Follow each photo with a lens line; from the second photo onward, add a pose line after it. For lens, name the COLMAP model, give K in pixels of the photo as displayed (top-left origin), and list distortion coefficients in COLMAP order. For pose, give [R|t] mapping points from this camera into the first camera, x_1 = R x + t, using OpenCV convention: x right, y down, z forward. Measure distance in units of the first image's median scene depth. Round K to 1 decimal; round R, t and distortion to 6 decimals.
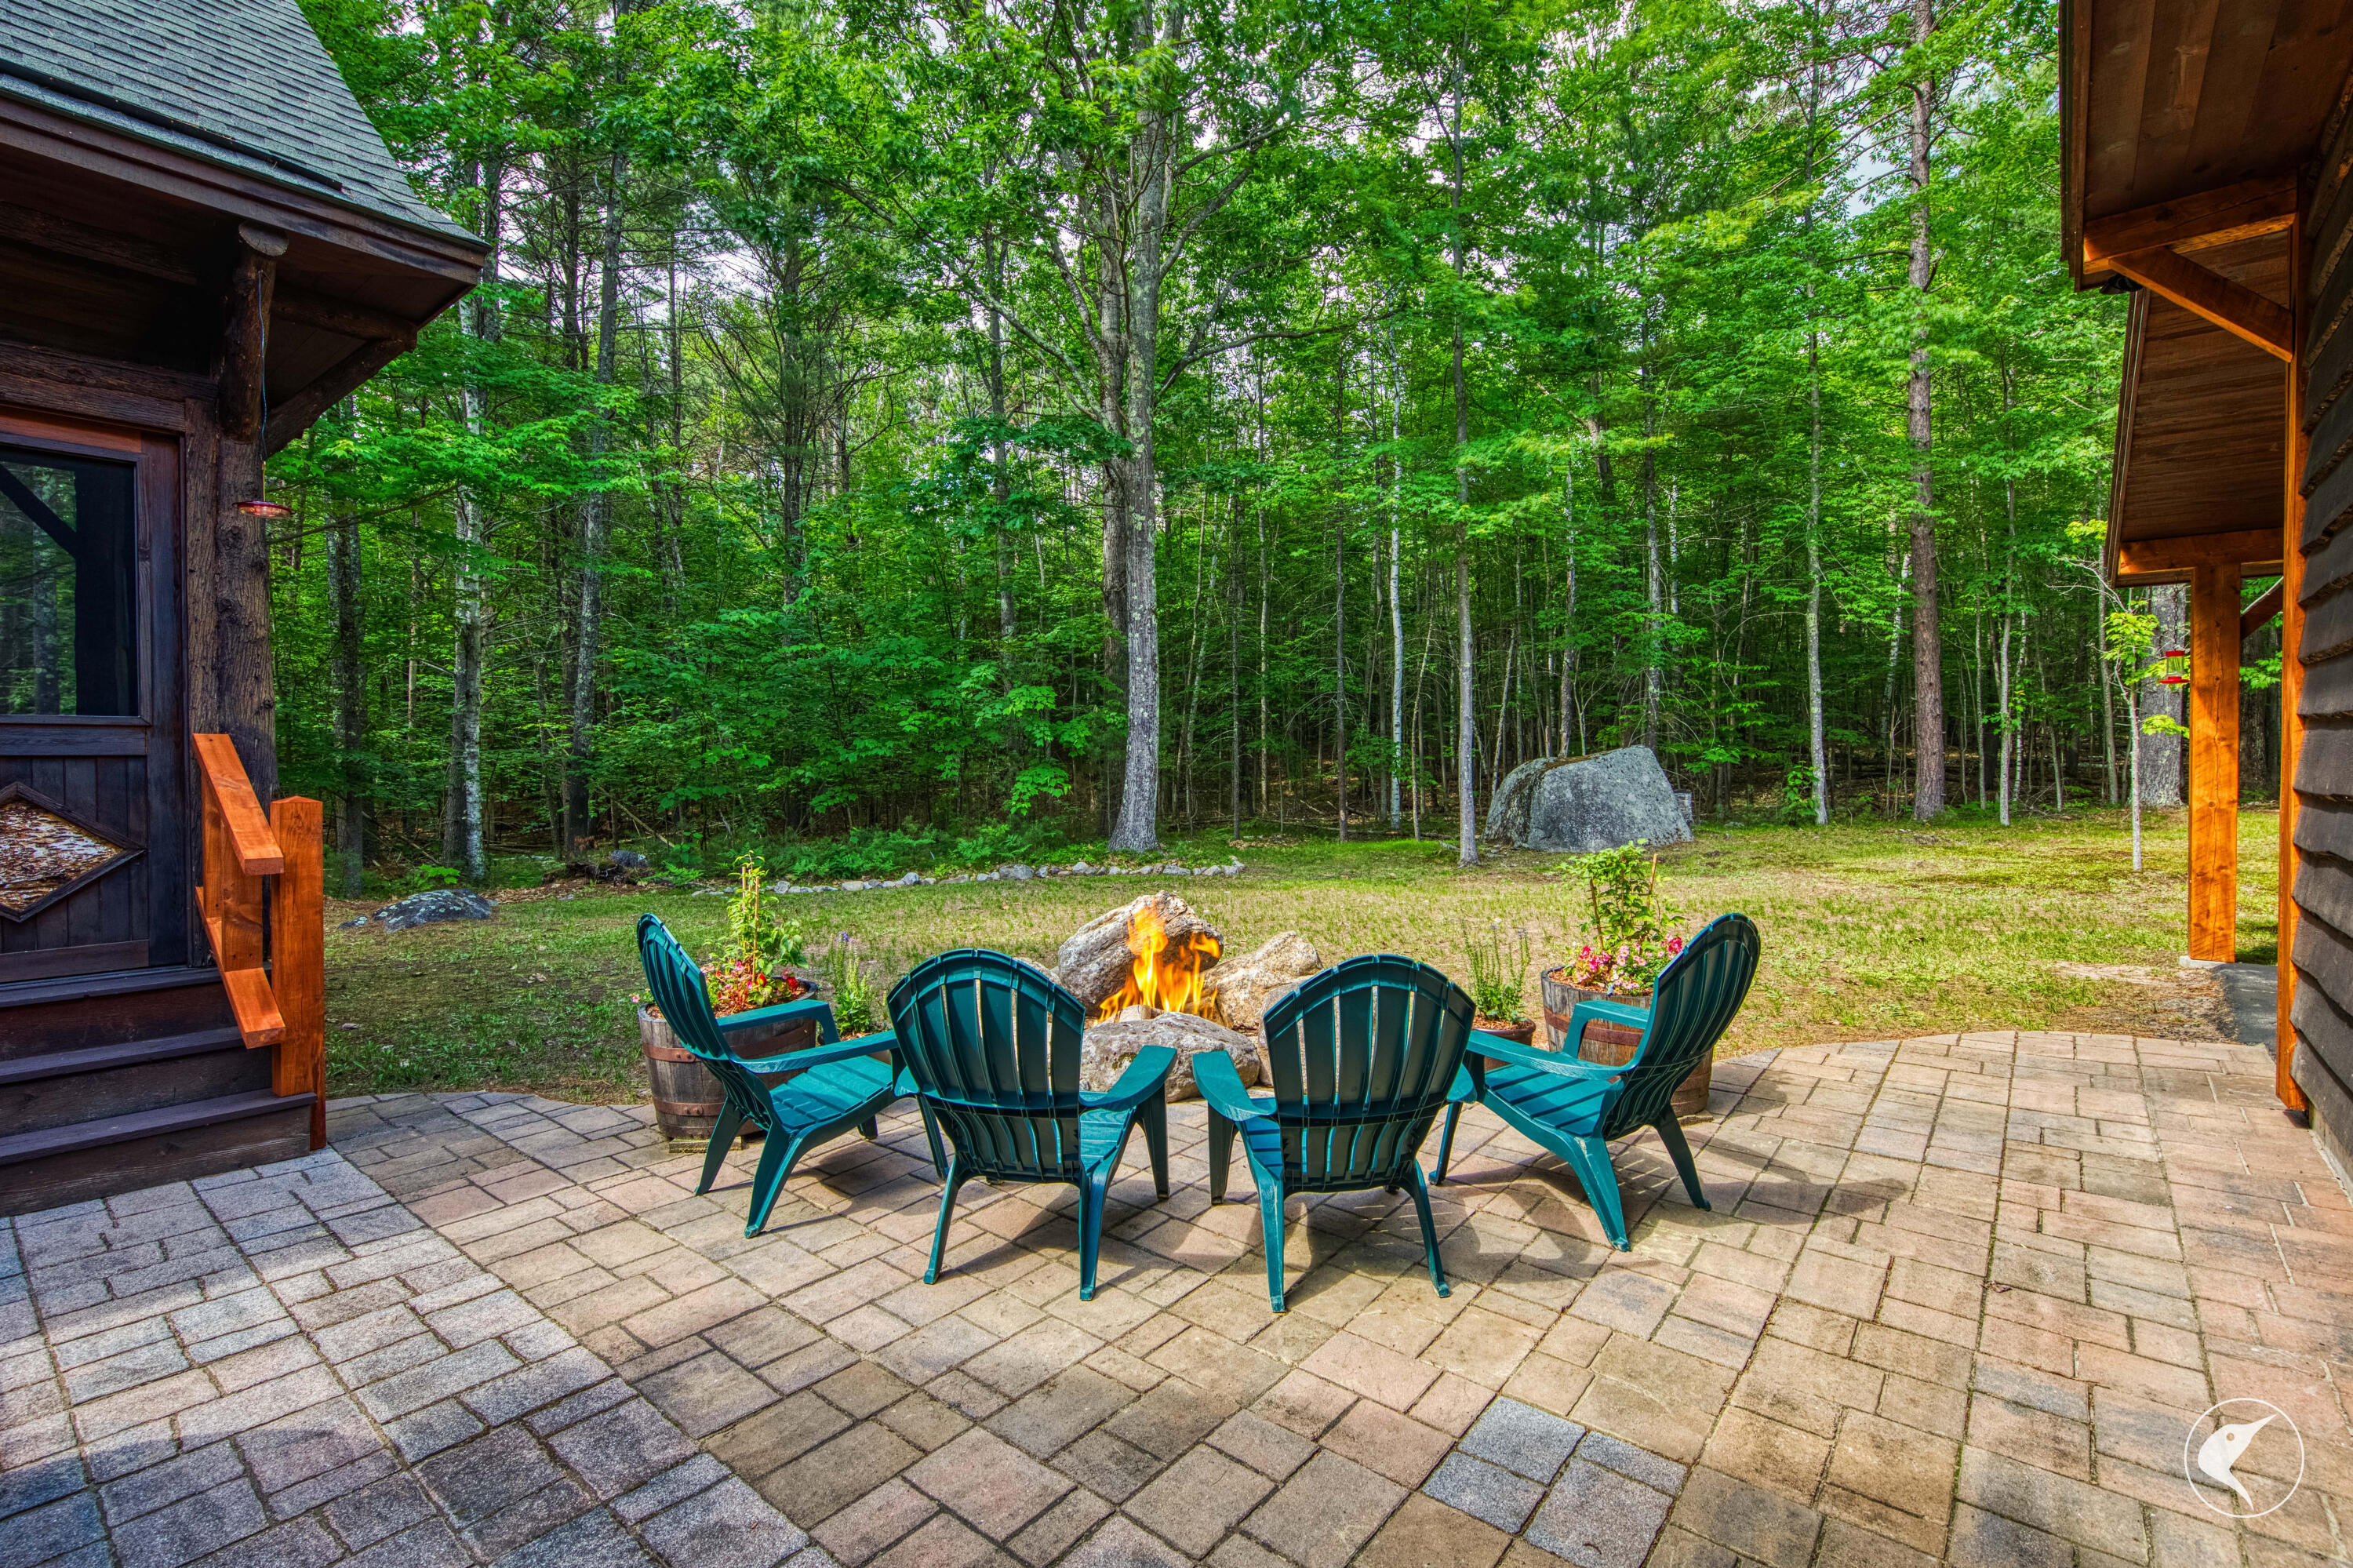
lens RADIAL K [[1058.2, 0, 1176.5], [0, 1058.2, 784.0], [0, 0, 1]] dist [0.002450, 0.000311]
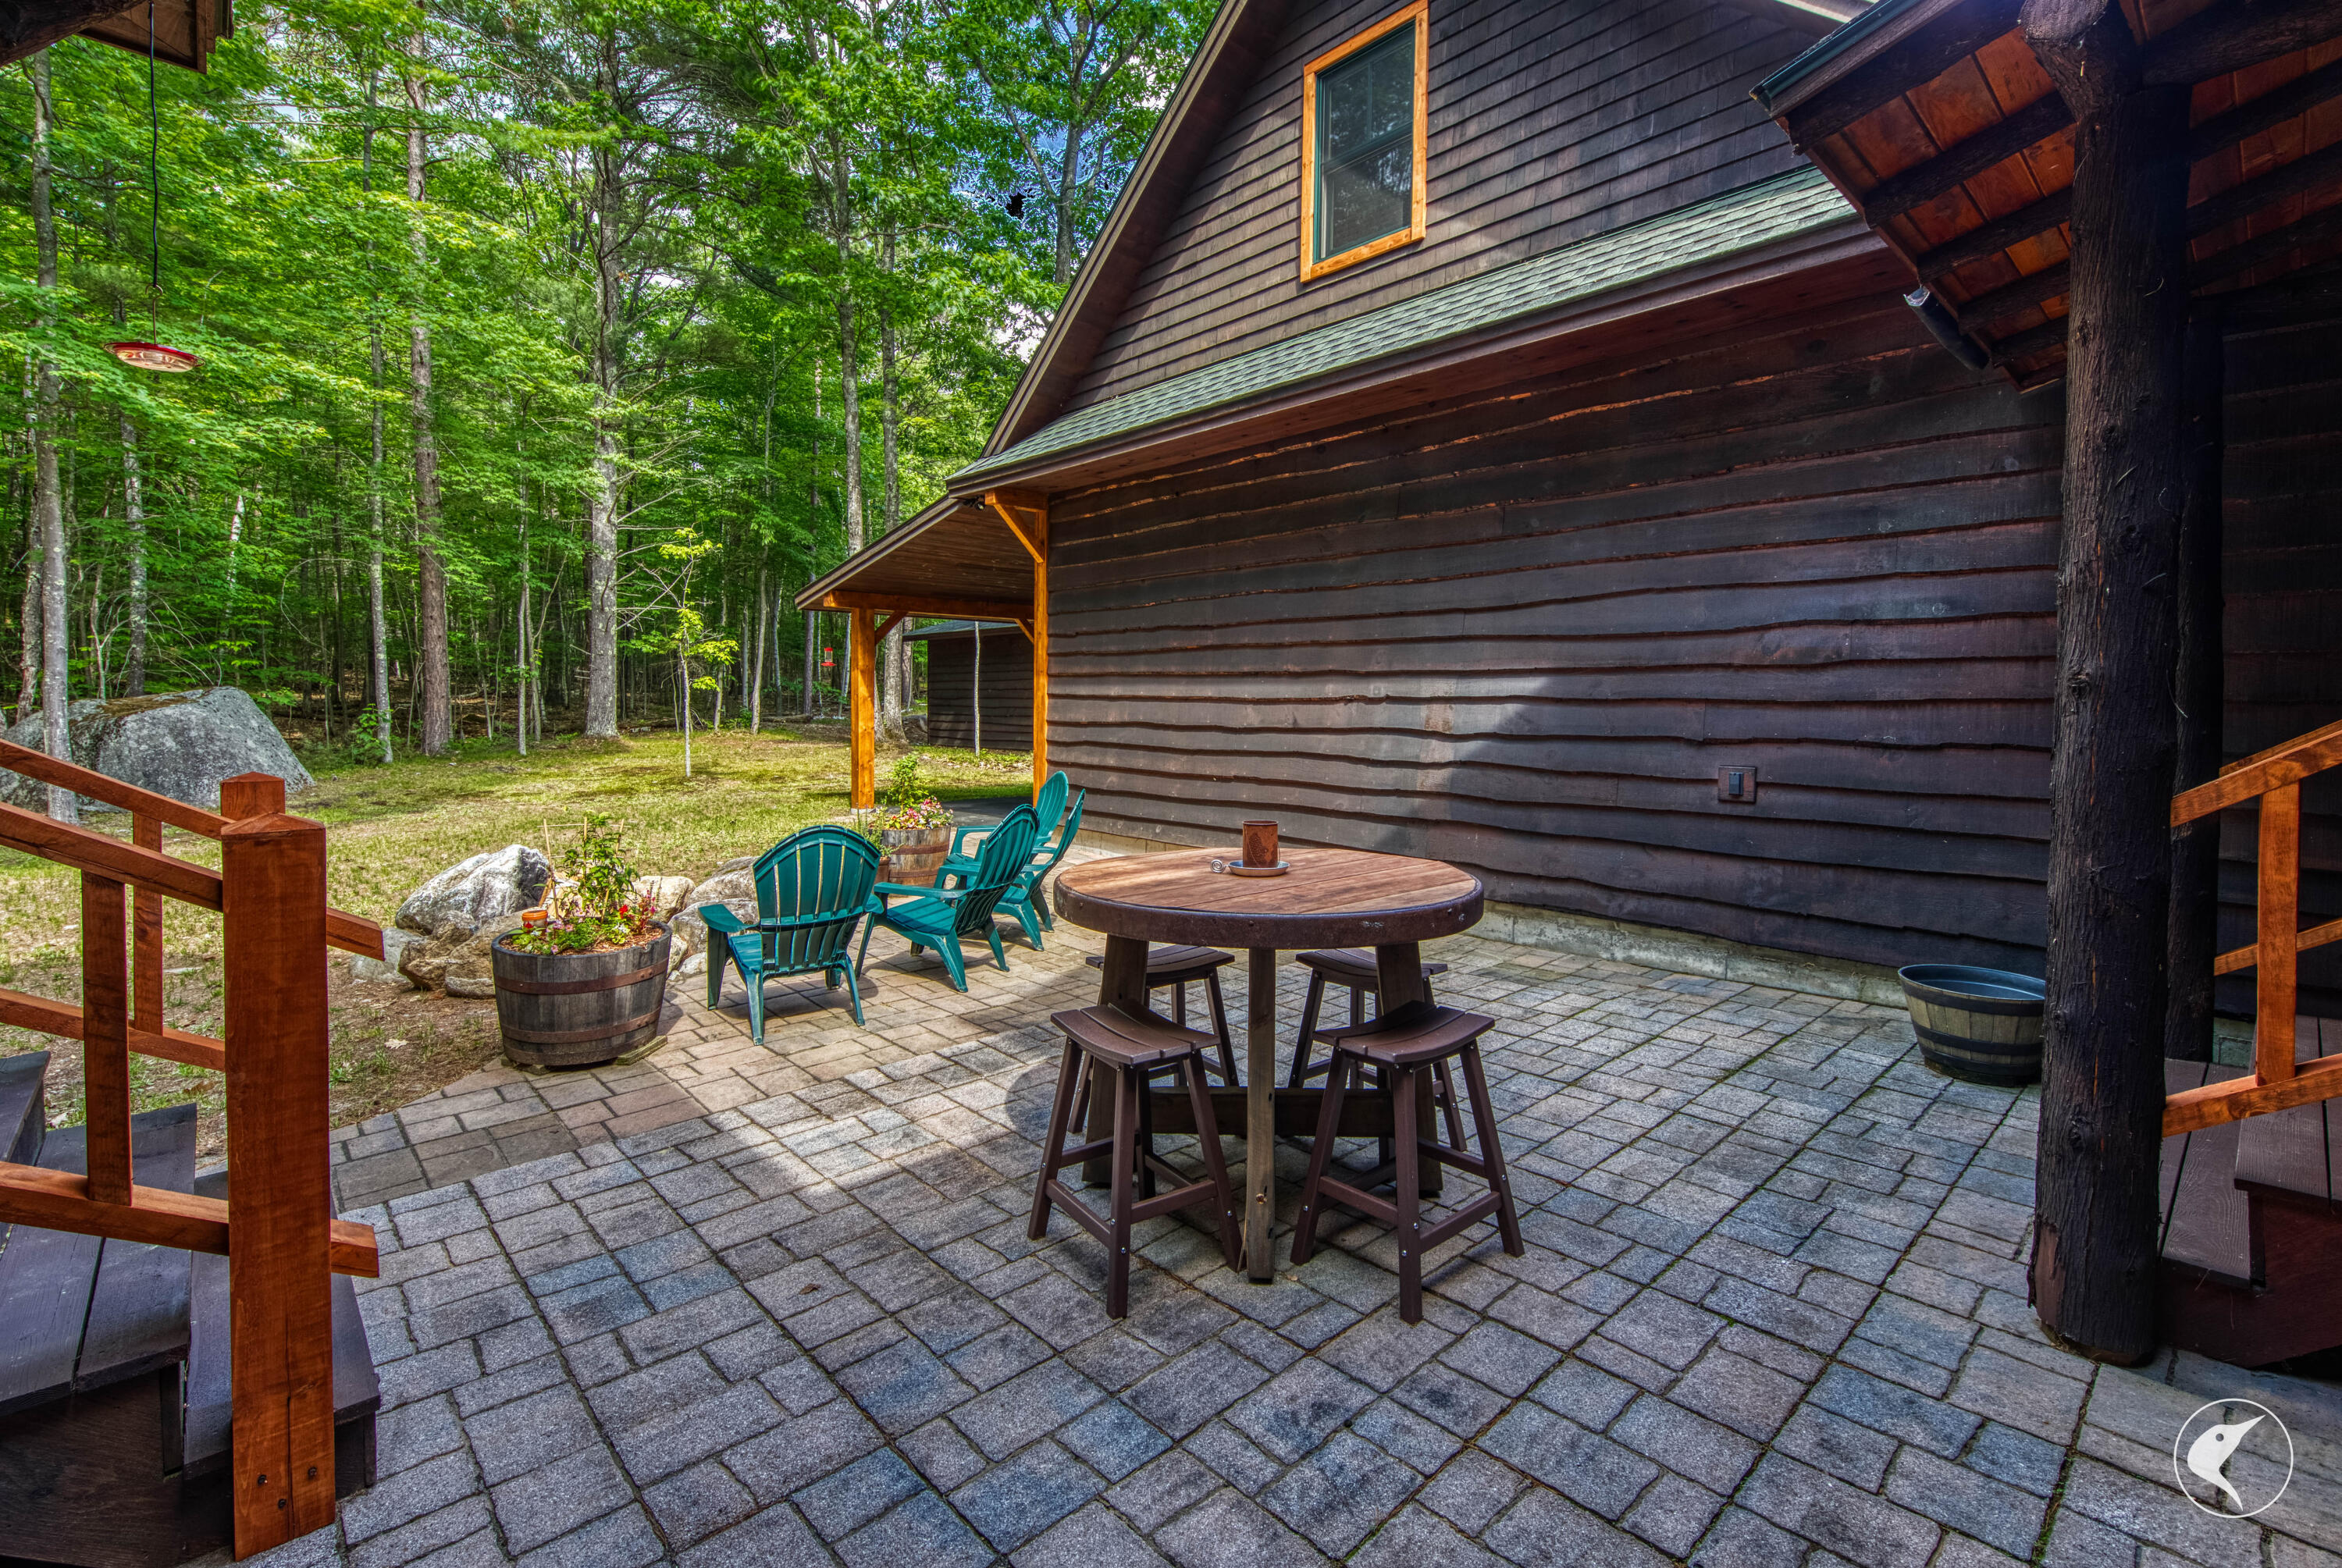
lens RADIAL K [[1052.3, 0, 1176.3], [0, 1052.3, 715.1], [0, 0, 1]] dist [0.000026, -0.000010]
pose [[0.136146, -0.008619, 0.990651, -1.956984], [0.016779, 0.999839, 0.006393, -0.025459], [-0.990547, 0.015752, 0.136269, 0.350508]]
